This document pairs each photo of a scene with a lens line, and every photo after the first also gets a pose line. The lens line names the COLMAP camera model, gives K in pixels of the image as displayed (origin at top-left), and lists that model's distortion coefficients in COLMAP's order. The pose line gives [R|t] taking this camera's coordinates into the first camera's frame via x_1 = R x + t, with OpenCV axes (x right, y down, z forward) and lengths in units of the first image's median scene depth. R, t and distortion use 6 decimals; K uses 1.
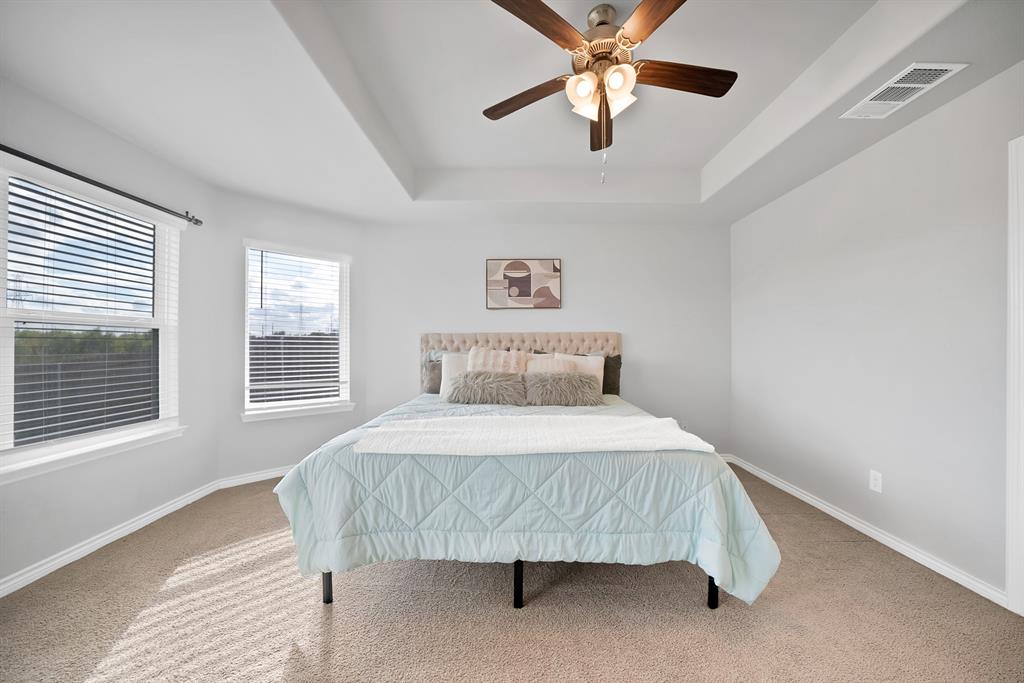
lens RADIAL K [[371.5, 0, 498.7], [0, 371.5, 345.1], [0, 0, 1]] dist [-0.018455, 0.000385]
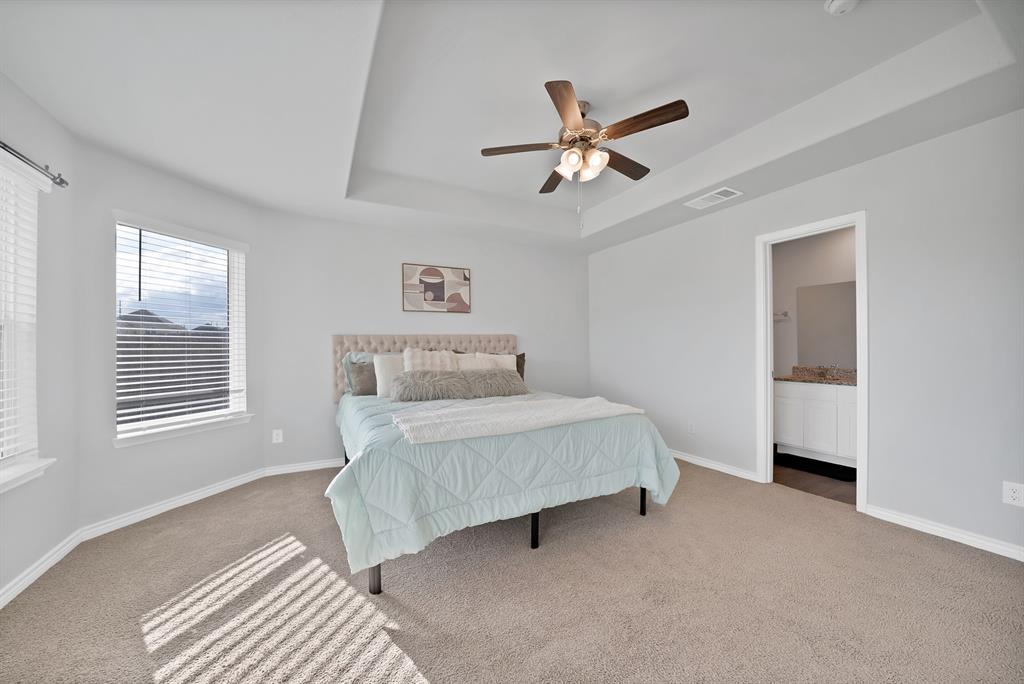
lens RADIAL K [[371.5, 0, 498.7], [0, 371.5, 345.6], [0, 0, 1]] dist [-0.018455, 0.000385]
pose [[0.883901, -0.007670, 0.467612, -0.336914], [0.008617, 0.999963, 0.000115, 0.000477], [-0.467595, 0.003928, 0.883934, -0.045024]]
